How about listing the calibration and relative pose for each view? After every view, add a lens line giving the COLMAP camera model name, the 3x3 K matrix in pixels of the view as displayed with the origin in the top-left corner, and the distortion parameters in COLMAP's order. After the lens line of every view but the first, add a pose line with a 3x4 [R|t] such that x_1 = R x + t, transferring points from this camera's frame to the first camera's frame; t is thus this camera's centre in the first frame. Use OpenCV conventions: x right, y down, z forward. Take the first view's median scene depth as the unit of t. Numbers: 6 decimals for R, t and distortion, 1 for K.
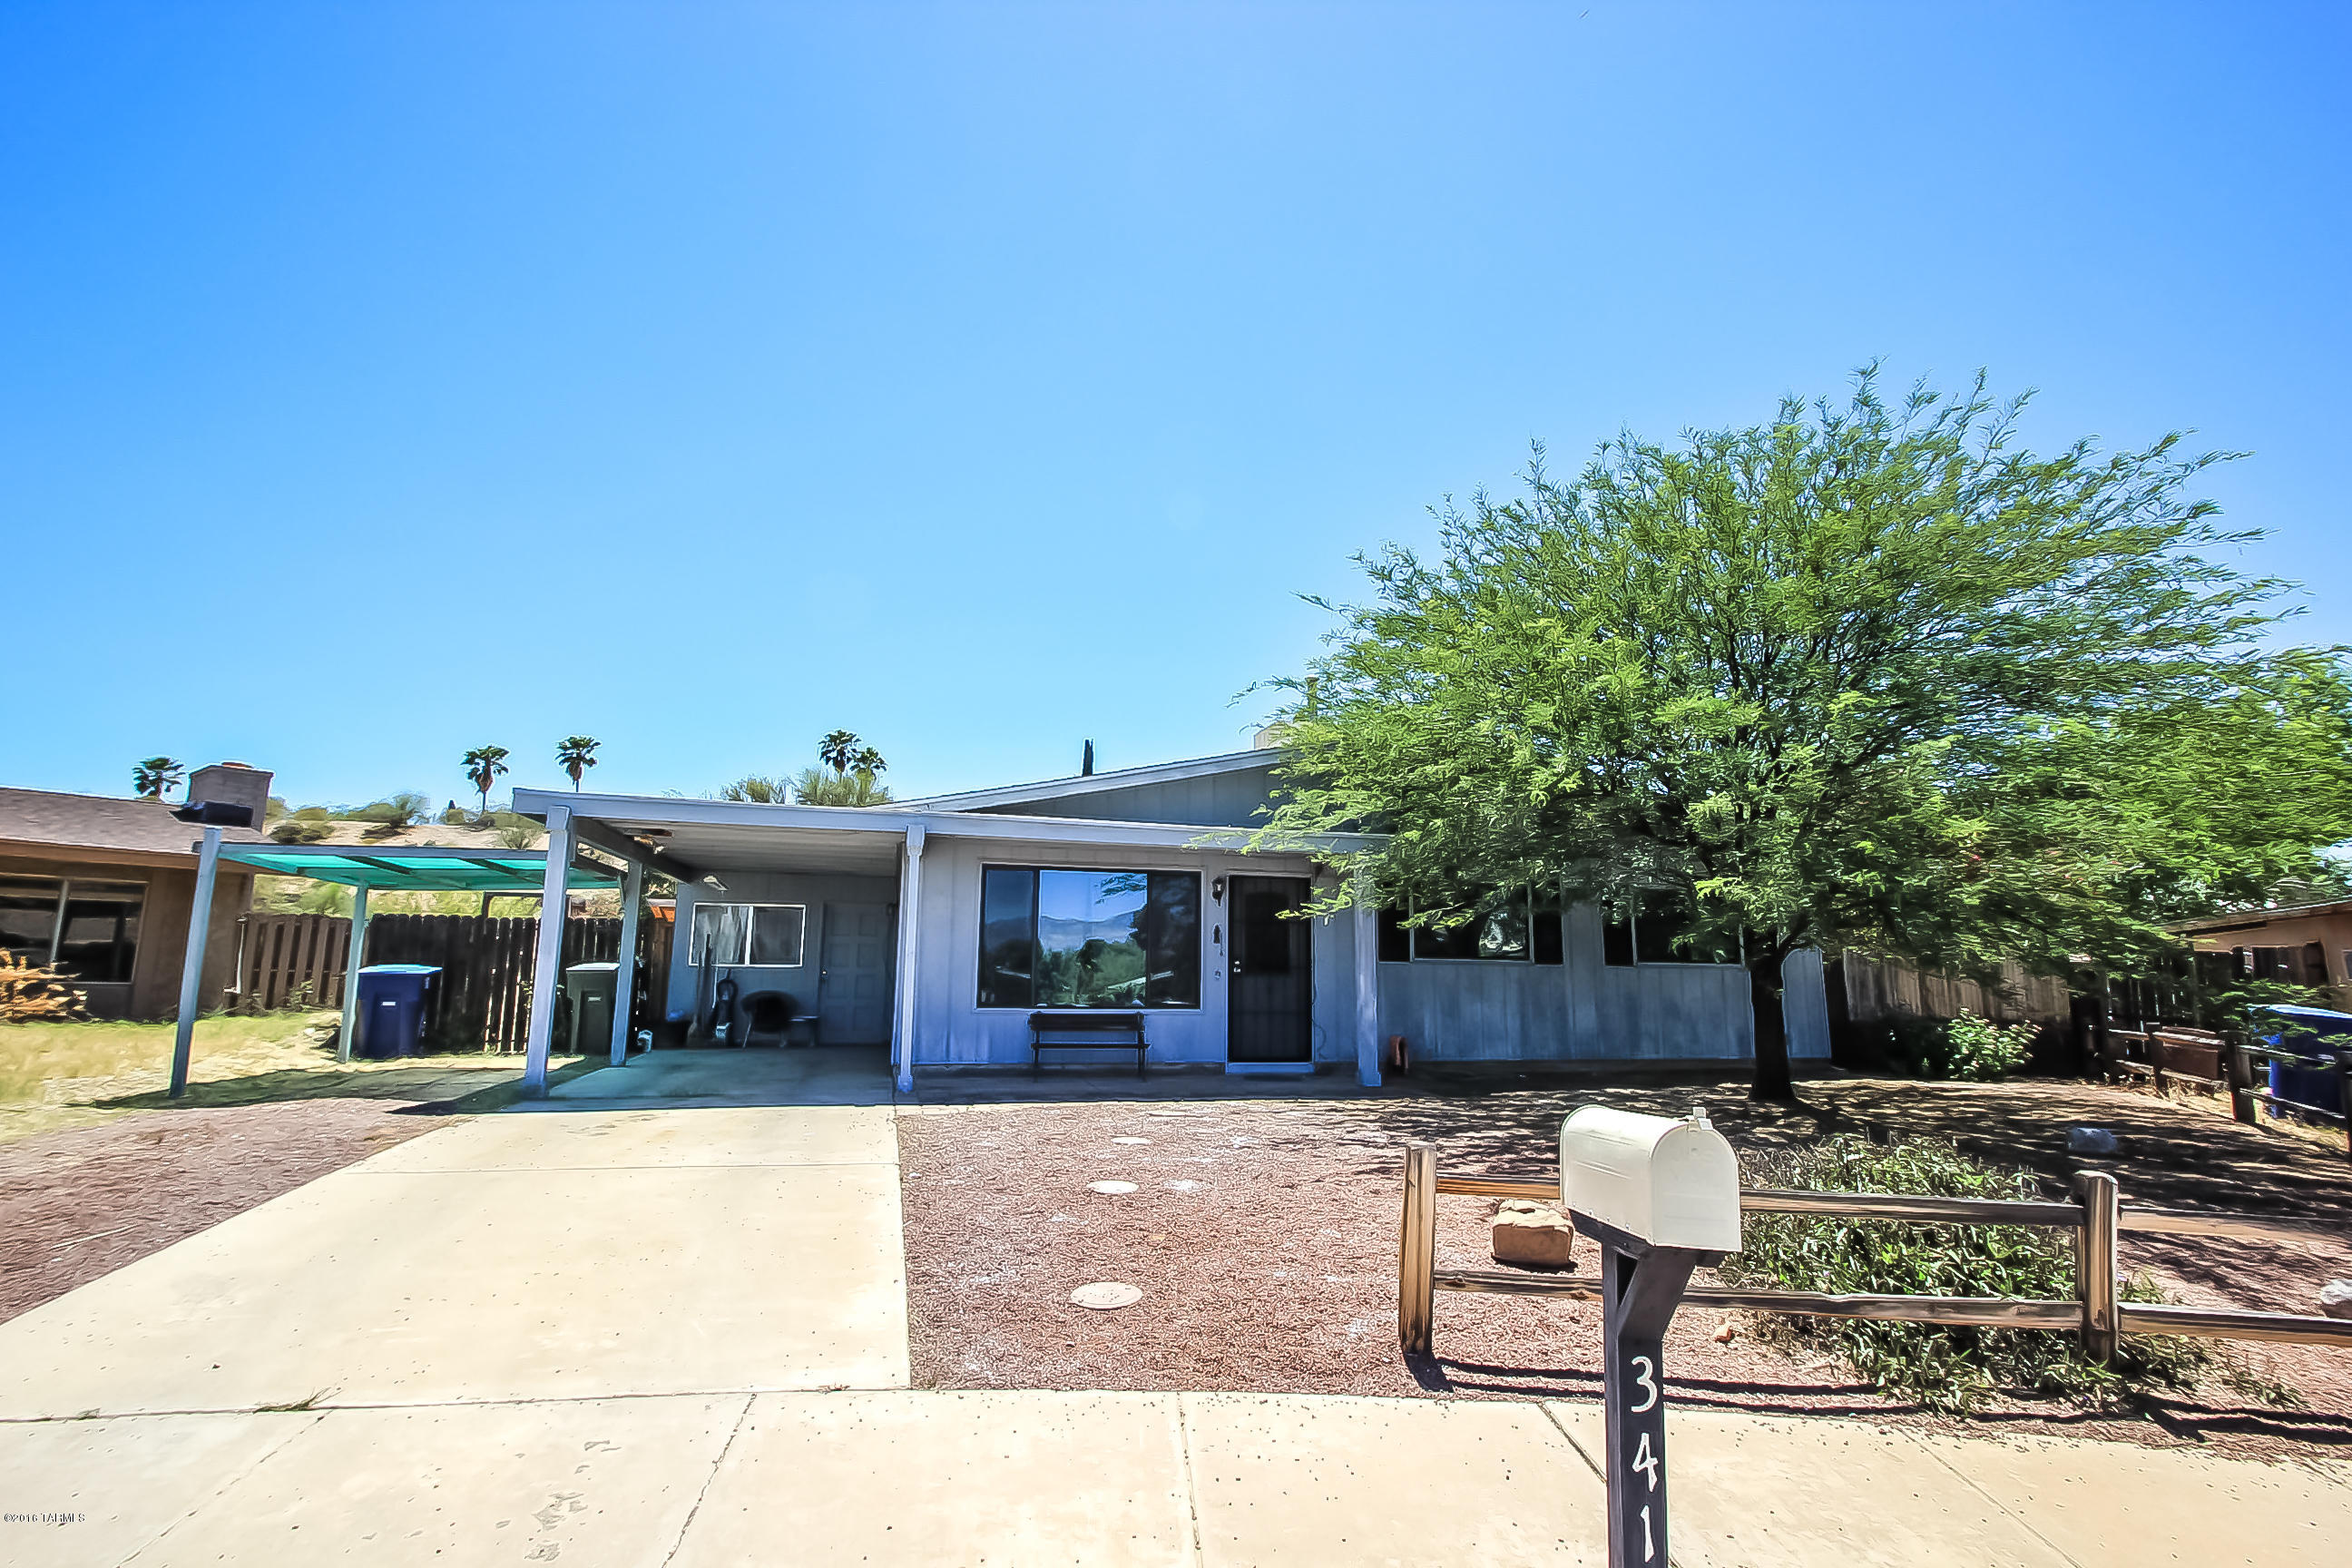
lens RADIAL K [[1088.9, 0, 1175.1], [0, 1088.9, 790.2], [0, 0, 1]] dist [0.017491, -0.016378]
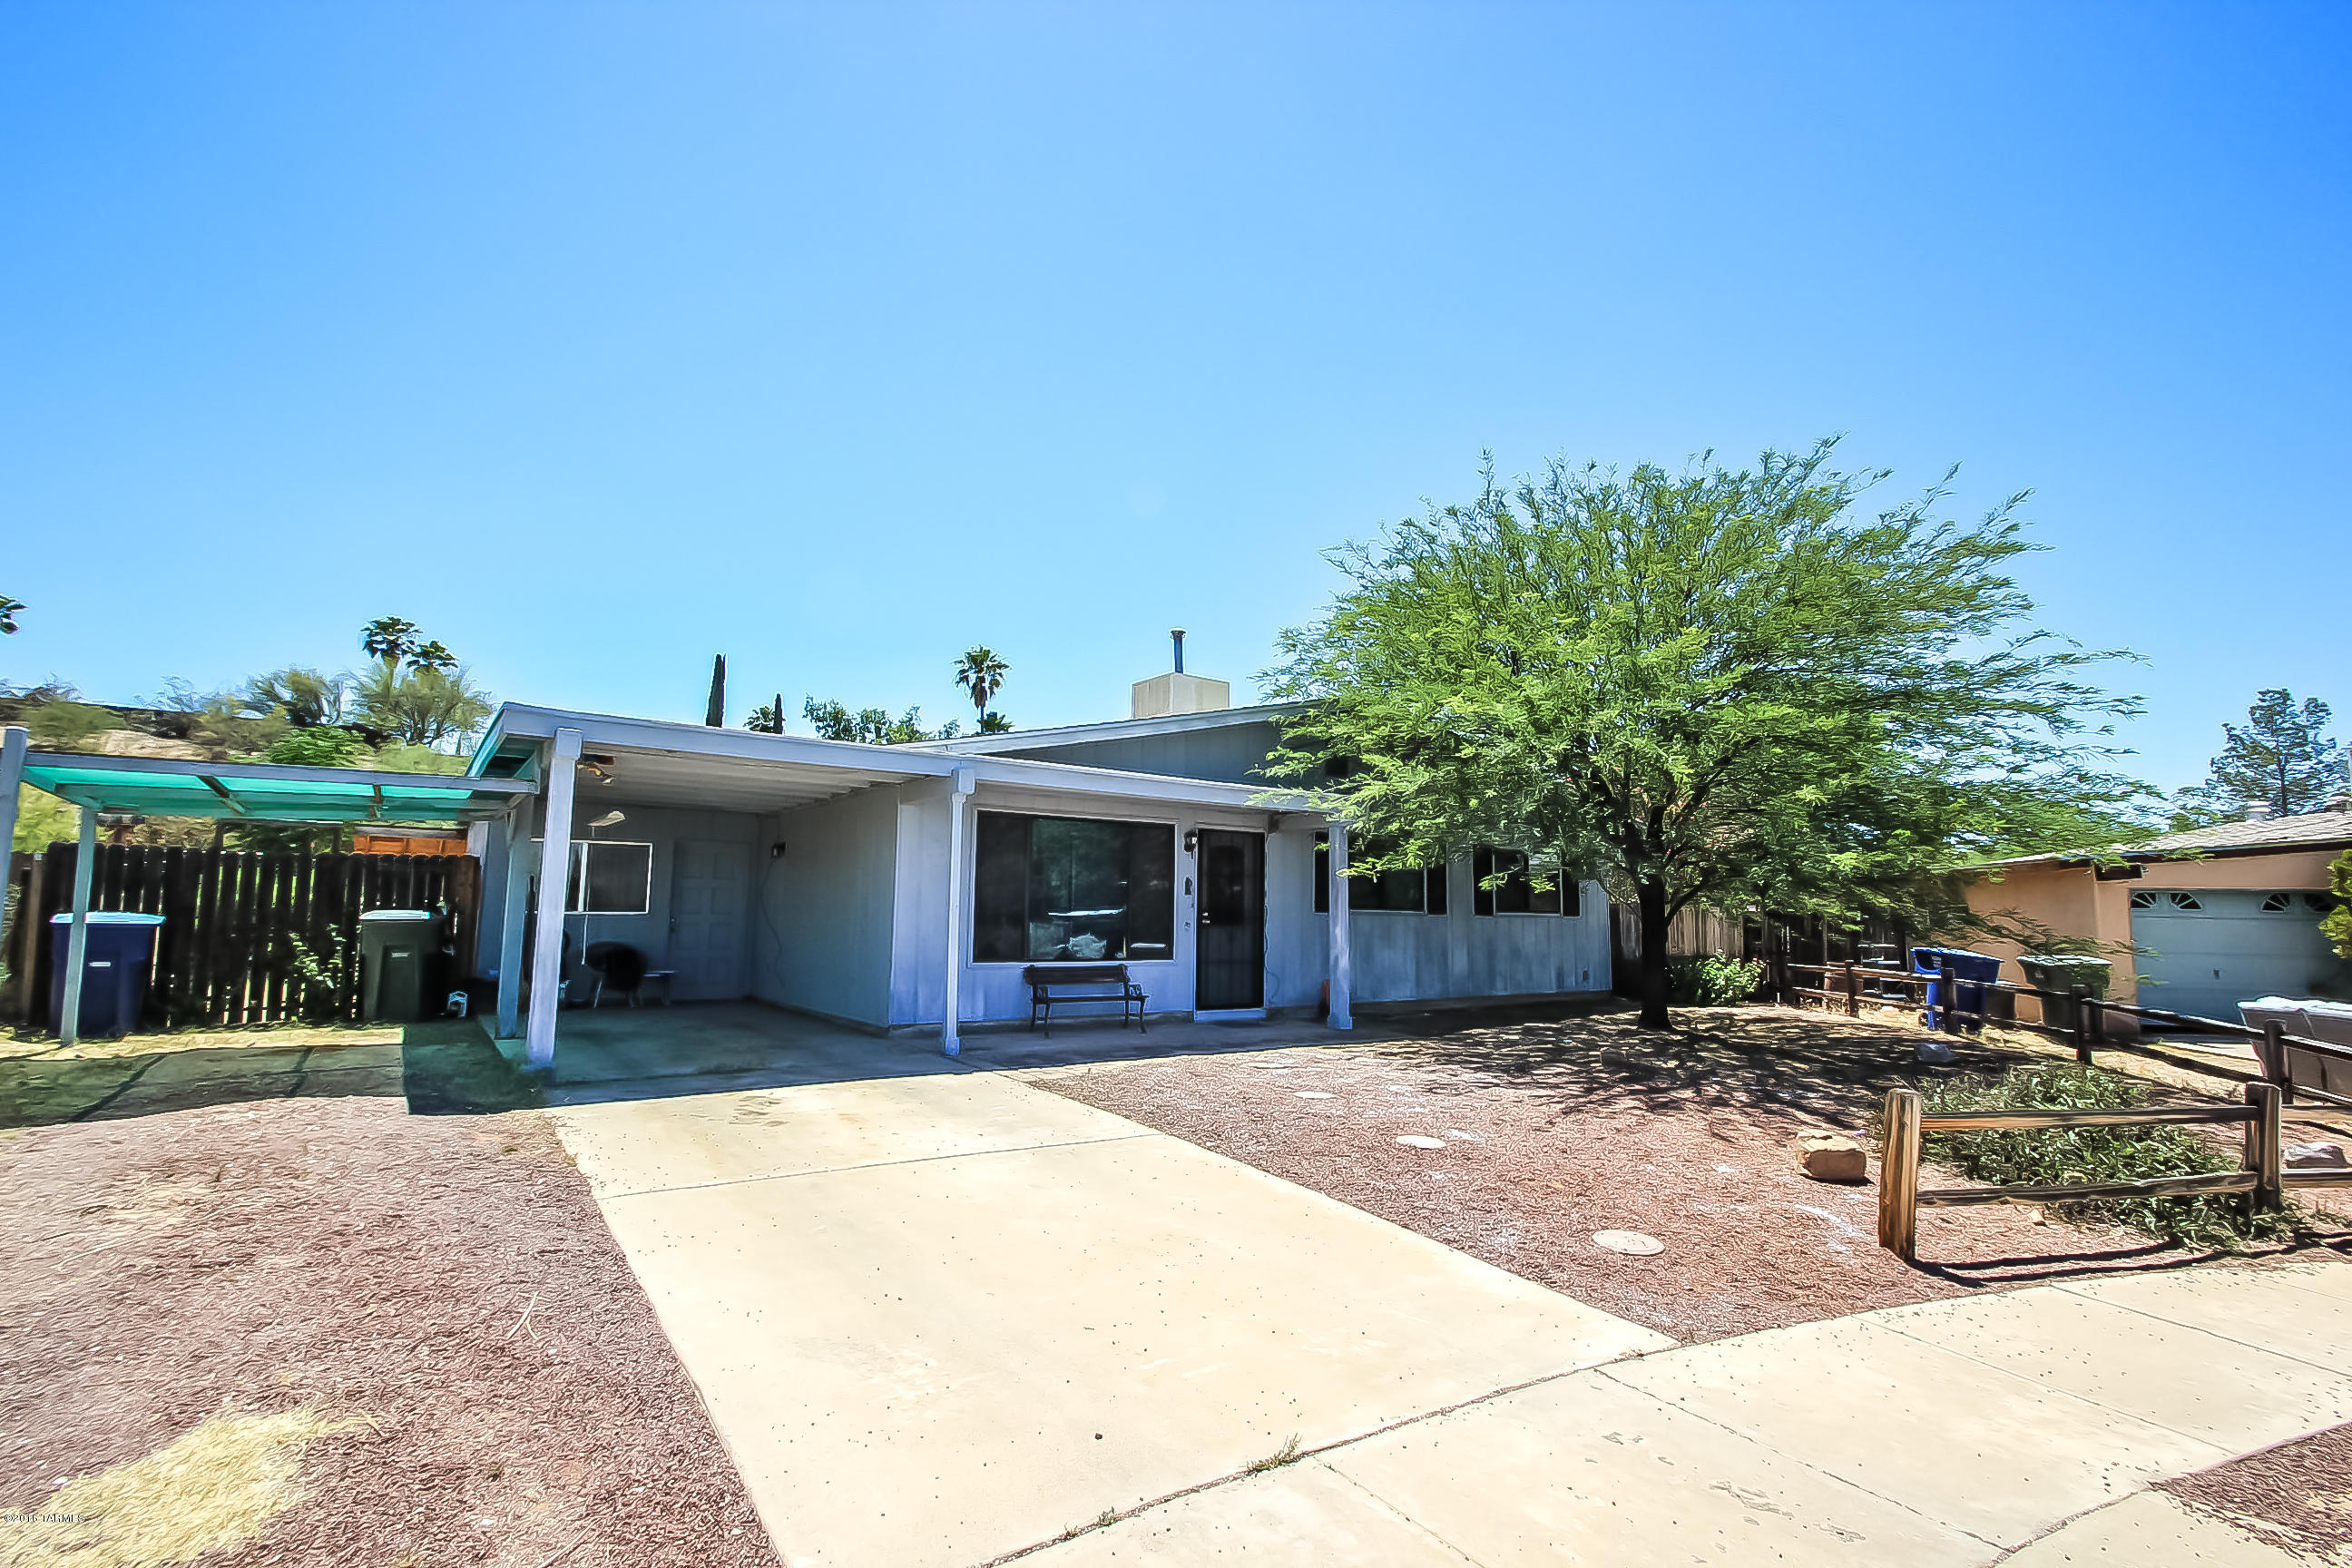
lens RADIAL K [[1087.3, 0, 1176.0], [0, 1087.3, 784.0], [0, 0, 1]] dist [0.020659, -0.020228]
pose [[0.932690, 0.043448, 0.358052, -0.339607], [-0.062638, 0.997145, 0.042167, -0.004983], [-0.355197, -0.061757, 0.932749, 0.063773]]
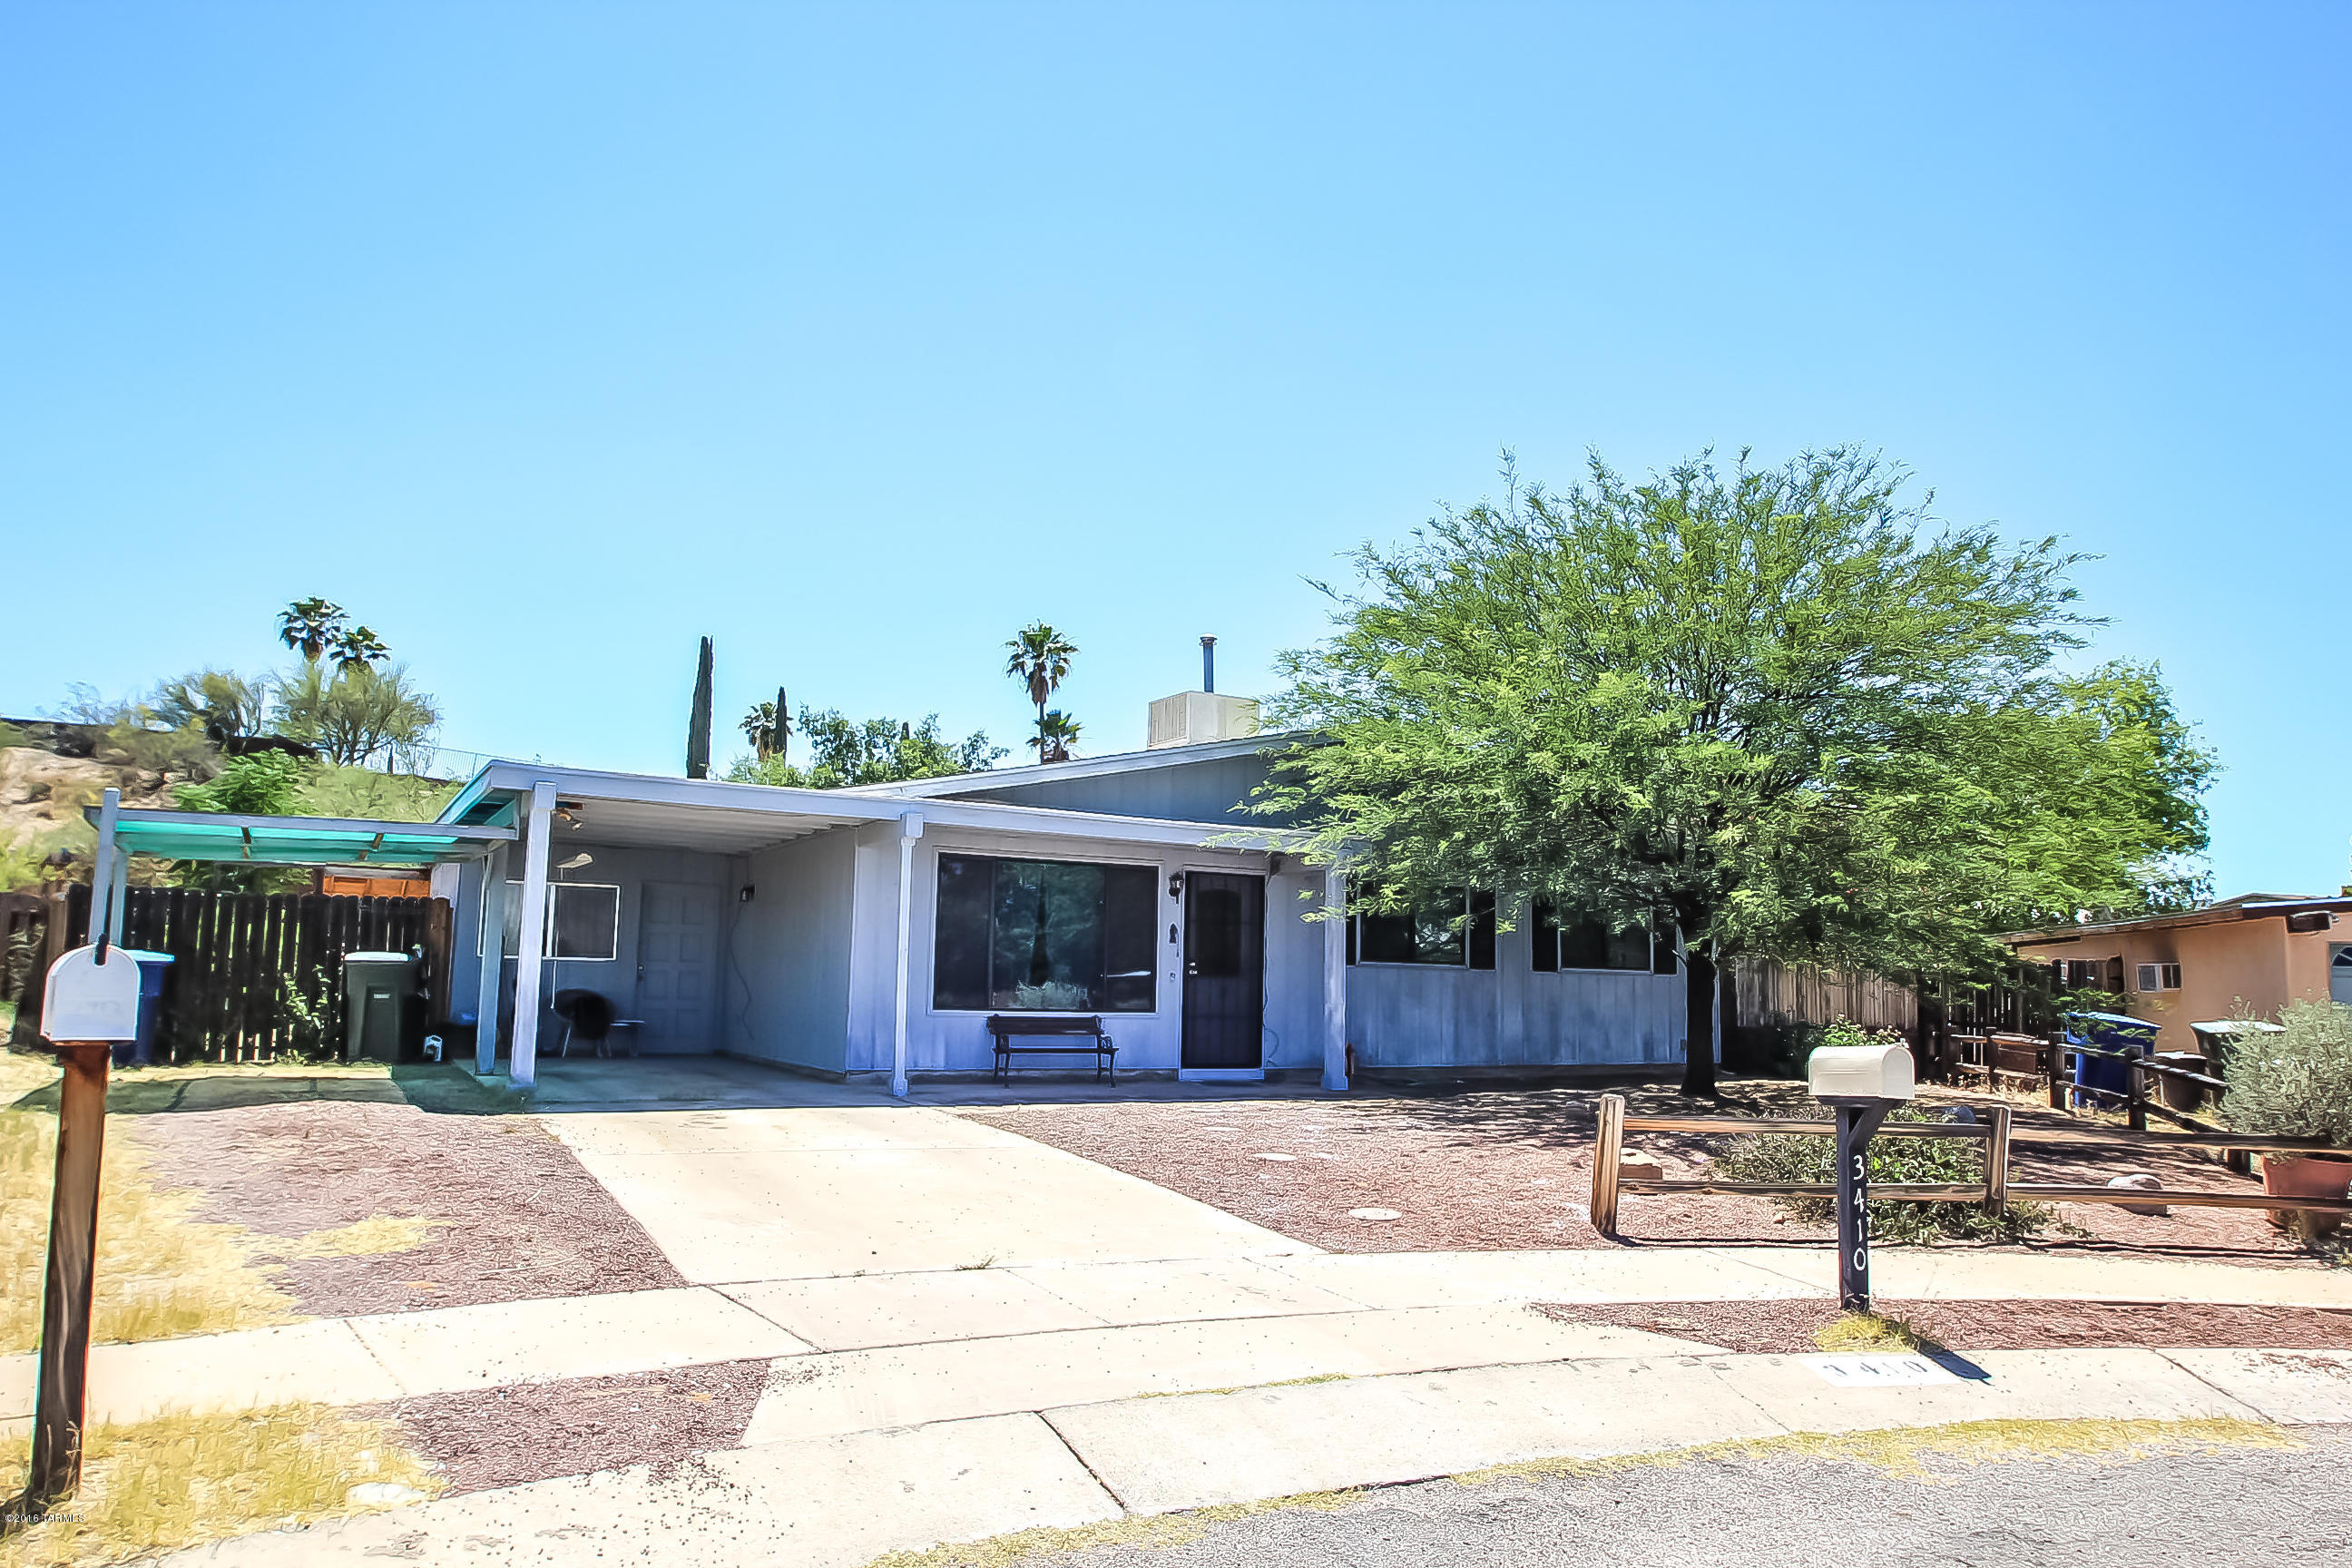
lens RADIAL K [[1560.3, 0, 1178.2], [0, 1560.3, 790.7], [0, 0, 1]] dist [-0.022745, 0.003024]
pose [[0.965578, 0.041088, 0.256849, -0.306302], [-0.053687, 0.997664, 0.042230, -0.047209], [-0.254513, -0.054566, 0.965529, -0.286928]]
